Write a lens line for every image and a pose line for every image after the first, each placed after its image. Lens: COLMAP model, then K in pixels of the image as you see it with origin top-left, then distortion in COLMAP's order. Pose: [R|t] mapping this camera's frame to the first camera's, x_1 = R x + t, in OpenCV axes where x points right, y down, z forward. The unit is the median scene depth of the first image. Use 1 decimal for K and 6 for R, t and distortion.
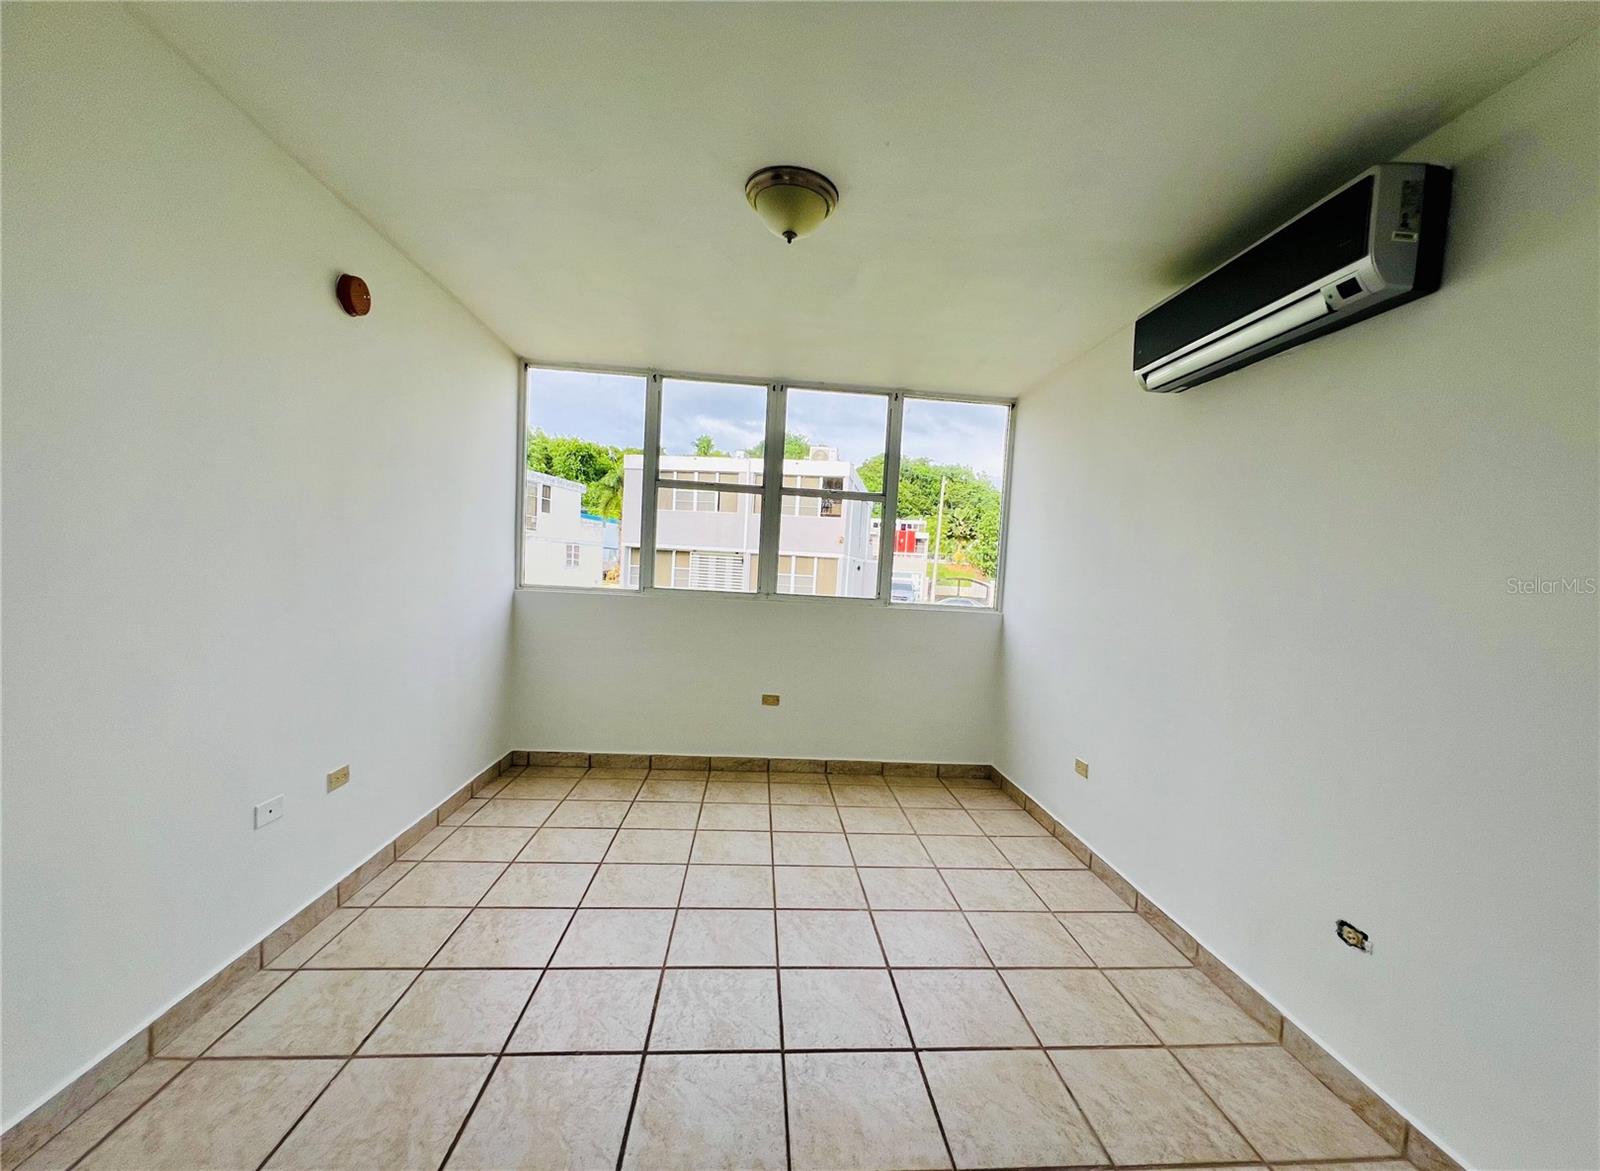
lens RADIAL K [[611.9, 0, 806.7], [0, 611.9, 581.8], [0, 0, 1]] dist [0.002472, 0.000322]
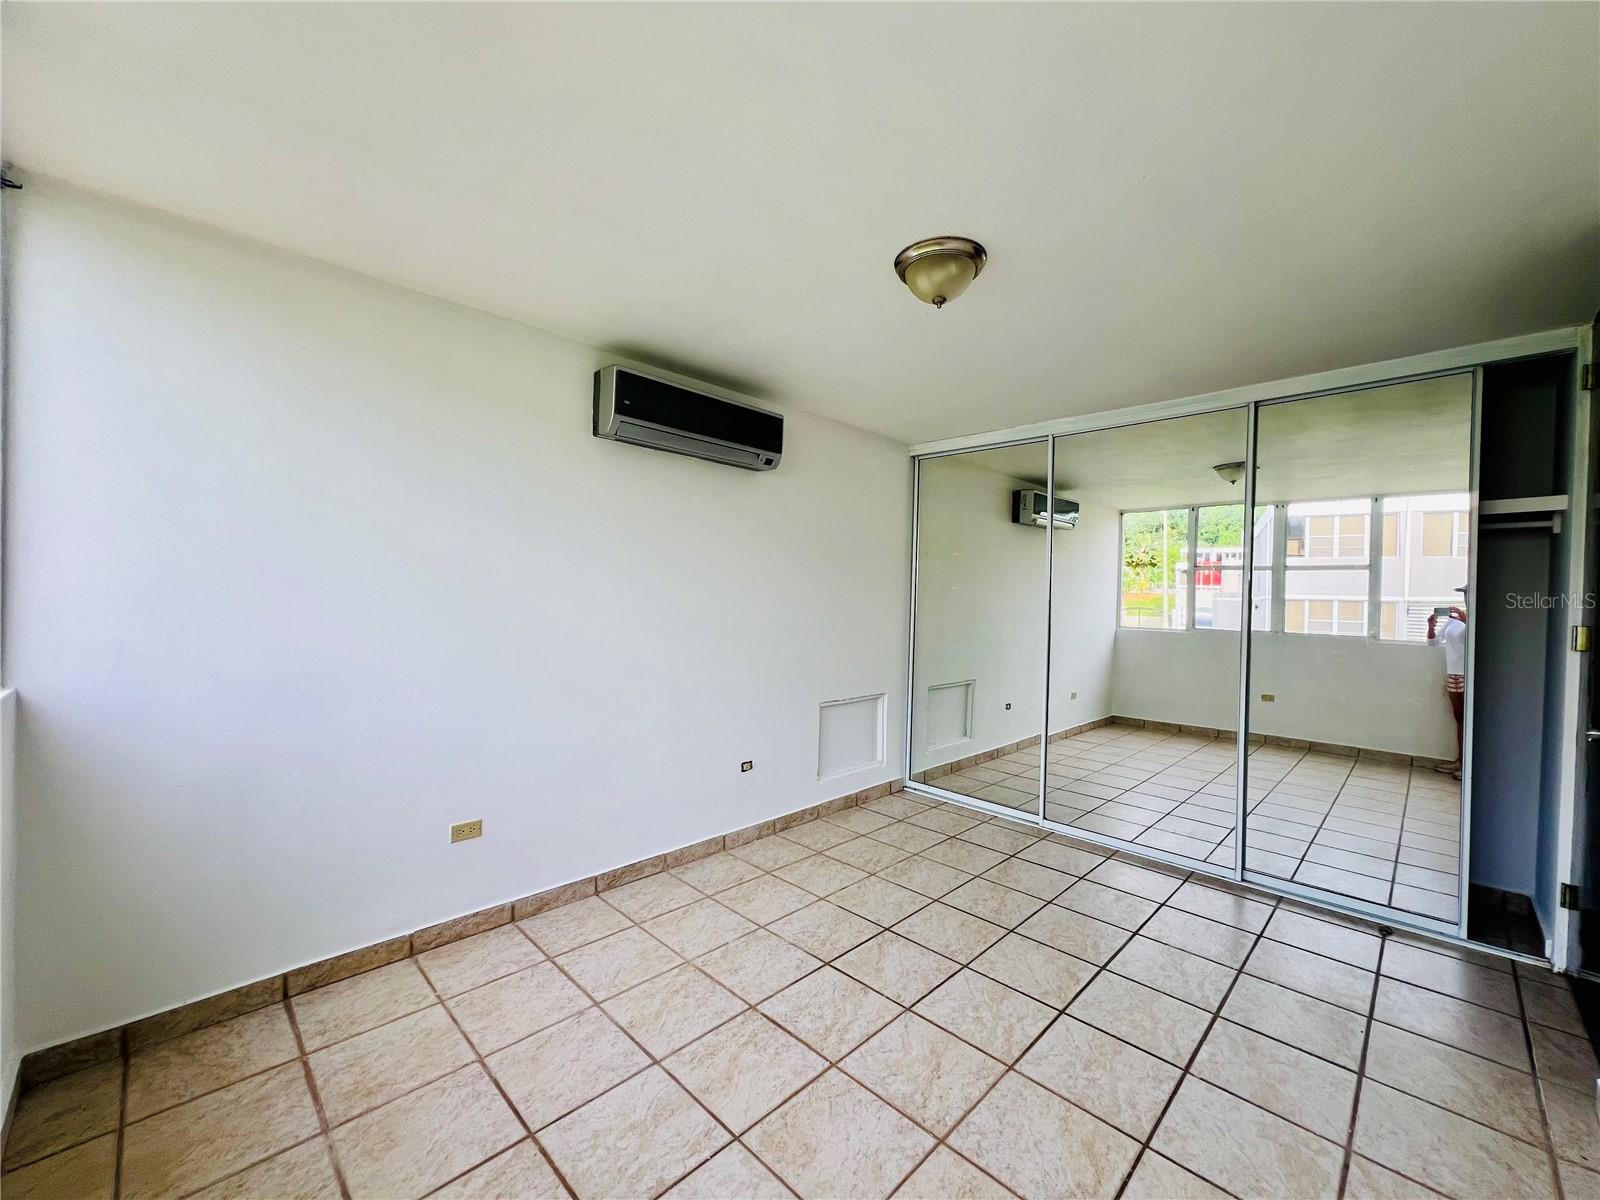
lens RADIAL K [[644.6, 0, 801.5], [0, 644.6, 599.0], [0, 0, 1]] dist [0.000095, -0.000036]
pose [[-0.632095, -0.073767, 0.771372, -0.757550], [-0.038690, 0.997221, 0.063661, -0.121002], [-0.773925, 0.010395, -0.633192, 1.921537]]
